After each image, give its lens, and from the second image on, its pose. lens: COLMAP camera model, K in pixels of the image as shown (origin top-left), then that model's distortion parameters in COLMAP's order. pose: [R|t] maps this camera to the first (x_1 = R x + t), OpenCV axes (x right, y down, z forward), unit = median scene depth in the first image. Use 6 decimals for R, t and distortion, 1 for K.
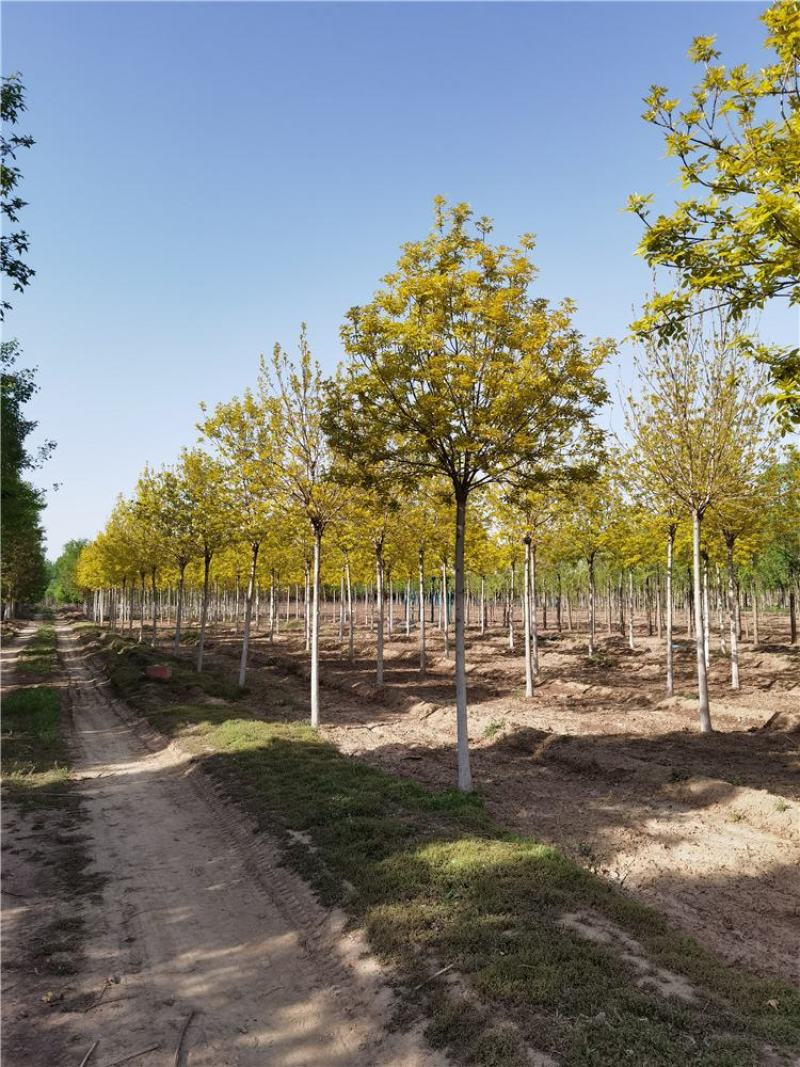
lens RADIAL K [[840.9, 0, 402.1], [0, 840.9, 534.0], [0, 0, 1]] dist [0.015890, -0.013576]
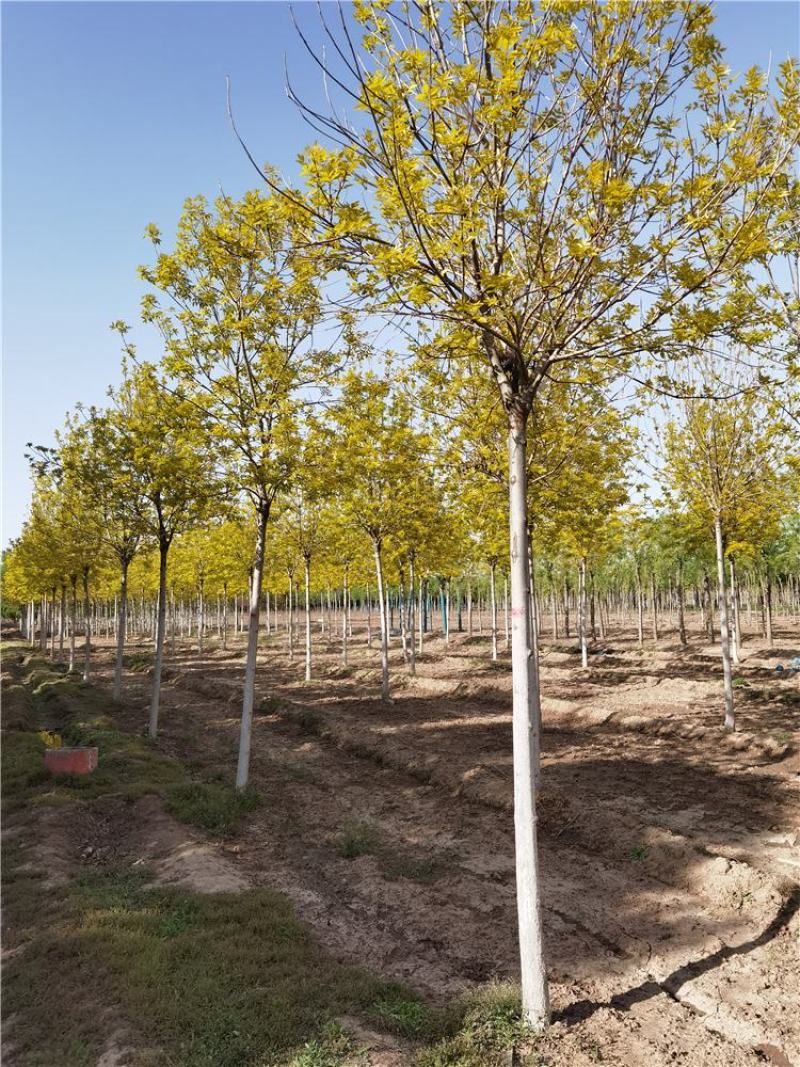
lens RADIAL K [[841.6, 0, 401.4], [0, 841.6, 534.7], [0, 0, 1]] dist [0.003701, 0.009067]
pose [[0.998436, -0.018044, 0.052907, -0.200573], [0.018371, 0.999815, -0.005710, 0.061658], [-0.052794, 0.006673, 0.998583, 0.839294]]
